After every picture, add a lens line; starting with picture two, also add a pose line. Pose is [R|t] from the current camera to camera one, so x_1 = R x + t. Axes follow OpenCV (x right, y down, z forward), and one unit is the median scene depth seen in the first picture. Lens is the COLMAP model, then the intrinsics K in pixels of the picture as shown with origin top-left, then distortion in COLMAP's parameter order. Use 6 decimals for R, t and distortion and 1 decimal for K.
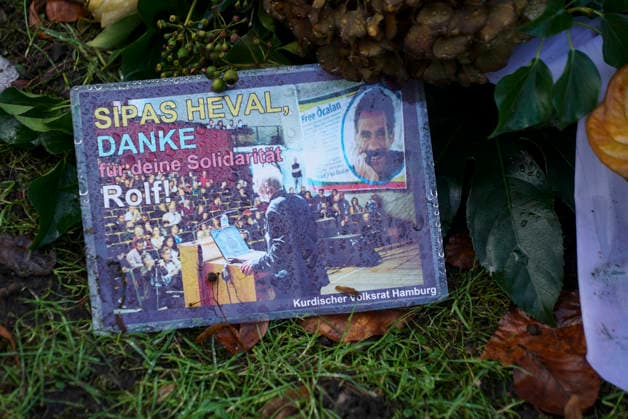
lens RADIAL K [[2987.1, 0, 271.4], [0, 2987.1, 224.7], [0, 0, 1]] dist [0.067487, 0.000000]
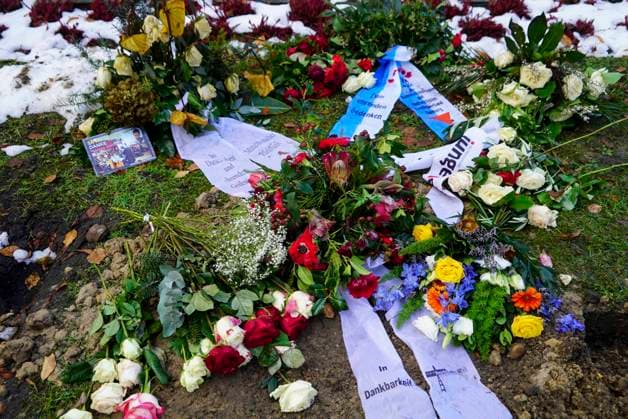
lens RADIAL K [[630.7, 0, 312.0], [0, 630.7, 205.8], [0, 0, 1]] dist [0.008564, 0.000000]
pose [[0.931762, -0.265135, 0.248037, 0.010454], [0.295852, 0.950457, -0.095409, 0.325996], [-0.210452, 0.162281, 0.964041, -0.254781]]
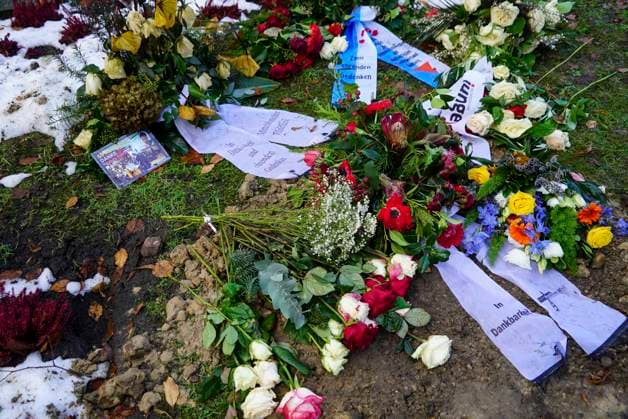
lens RADIAL K [[593.1, 0, 312.8], [0, 593.1, 209.8], [0, 0, 1]] dist [0.000655, 0.000000]
pose [[0.781378, -0.470102, 0.410429, -0.242277], [0.494413, 0.867639, 0.052520, 0.185200], [-0.380794, 0.161884, 0.910379, -0.118864]]
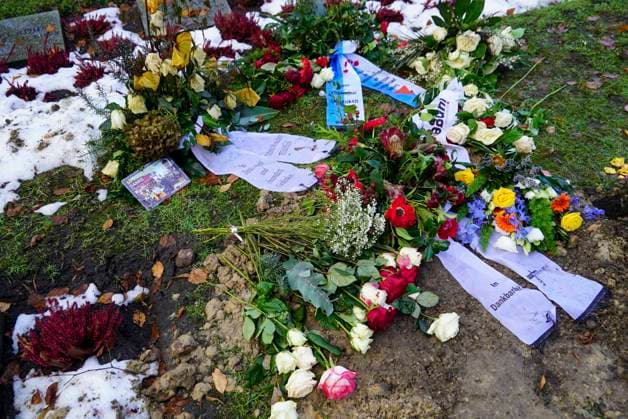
lens RADIAL K [[544.8, 0, 313.1], [0, 544.8, 210.7], [0, 0, 1]] dist [-0.000990, 0.028609]
pose [[0.724880, -0.503170, 0.470499, -0.336807], [0.548704, 0.834679, 0.047271, 0.167587], [-0.416501, 0.223899, 0.881133, -0.128693]]
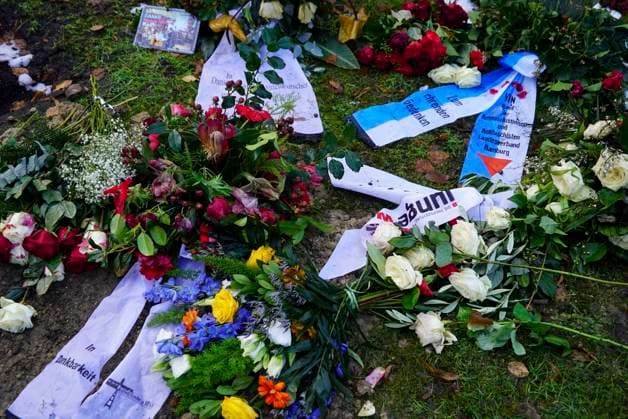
lens RADIAL K [[696.9, 0, 311.6], [0, 696.9, 209.8], [0, 0, 1]] dist [0.047110, 0.000000]
pose [[0.932082, 0.250067, -0.262089, 0.686813], [-0.256624, 0.966465, 0.009486, 0.239297], [0.255672, 0.058417, 0.964997, -0.194645]]
